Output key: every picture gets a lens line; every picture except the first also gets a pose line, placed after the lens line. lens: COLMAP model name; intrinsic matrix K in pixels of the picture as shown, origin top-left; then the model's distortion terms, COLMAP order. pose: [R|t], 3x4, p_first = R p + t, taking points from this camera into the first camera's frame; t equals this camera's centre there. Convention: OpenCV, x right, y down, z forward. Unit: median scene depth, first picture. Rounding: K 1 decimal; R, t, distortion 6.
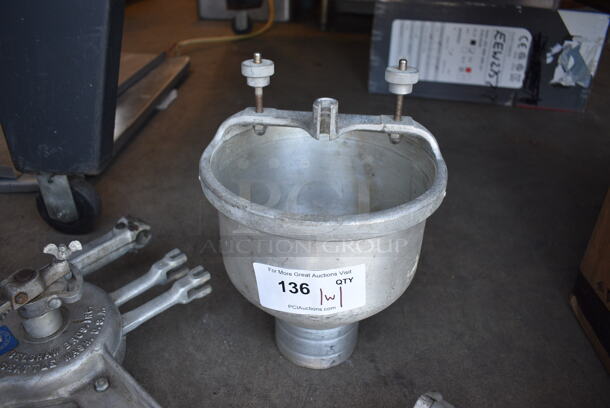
lens RADIAL K [[469.9, 0, 305.0], [0, 469.9, 204.0], [0, 0, 1]] dist [-0.105084, 0.021995]
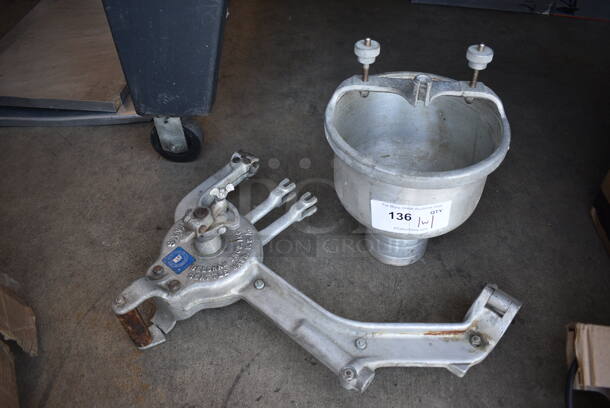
lens RADIAL K [[469.9, 0, 305.0], [0, 469.9, 204.0], [0, 0, 1]] dist [-0.105084, 0.021995]
pose [[0.999114, -0.022185, -0.035776, -0.219995], [0.030241, 0.969458, 0.243387, -0.180336], [0.029284, -0.244253, 0.969269, -0.323465]]
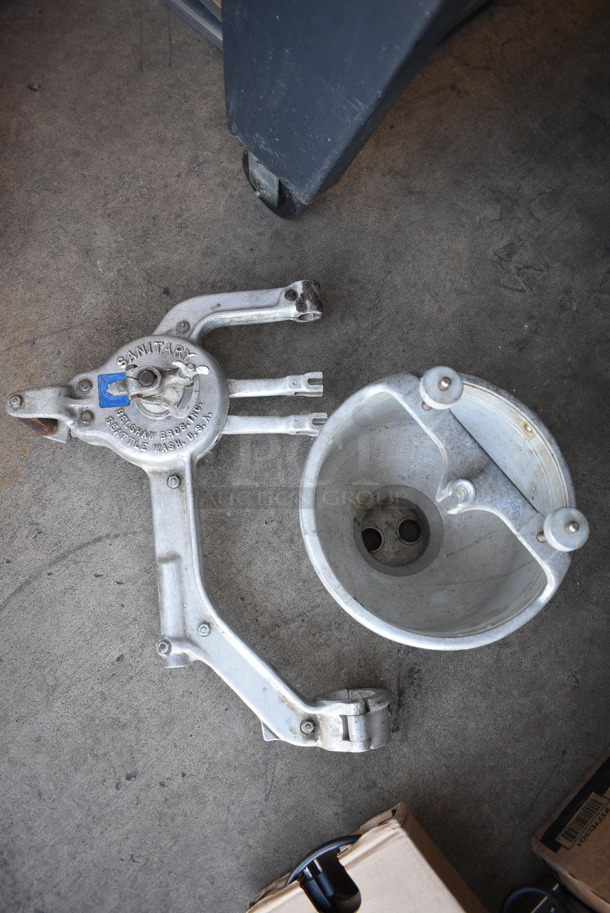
lens RADIAL K [[703.3, 0, 305.0], [0, 703.3, 456.5], [0, 0, 1]] dist [-0.105084, 0.021995]
pose [[0.723212, 0.680263, -0.119196, -0.045554], [-0.408765, 0.560741, 0.720056, -0.901495], [0.556665, -0.472030, 0.683602, 0.026562]]
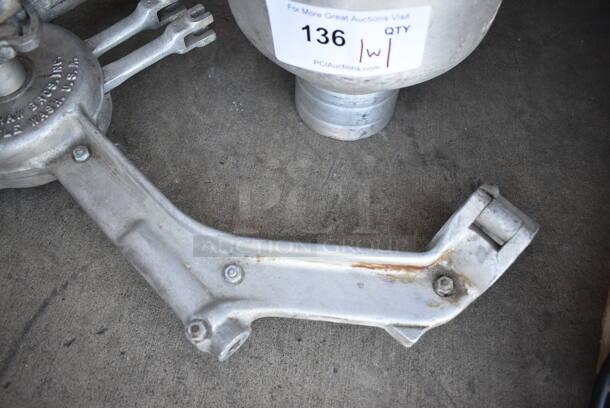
lens RADIAL K [[469.9, 0, 305.0], [0, 469.9, 204.0], [0, 0, 1]] dist [-0.105084, 0.021995]
pose [[0.997747, 0.060289, -0.029419, -0.012953], [-0.038135, 0.870535, 0.490626, 0.049370], [0.055189, -0.488399, 0.870874, 0.228560]]
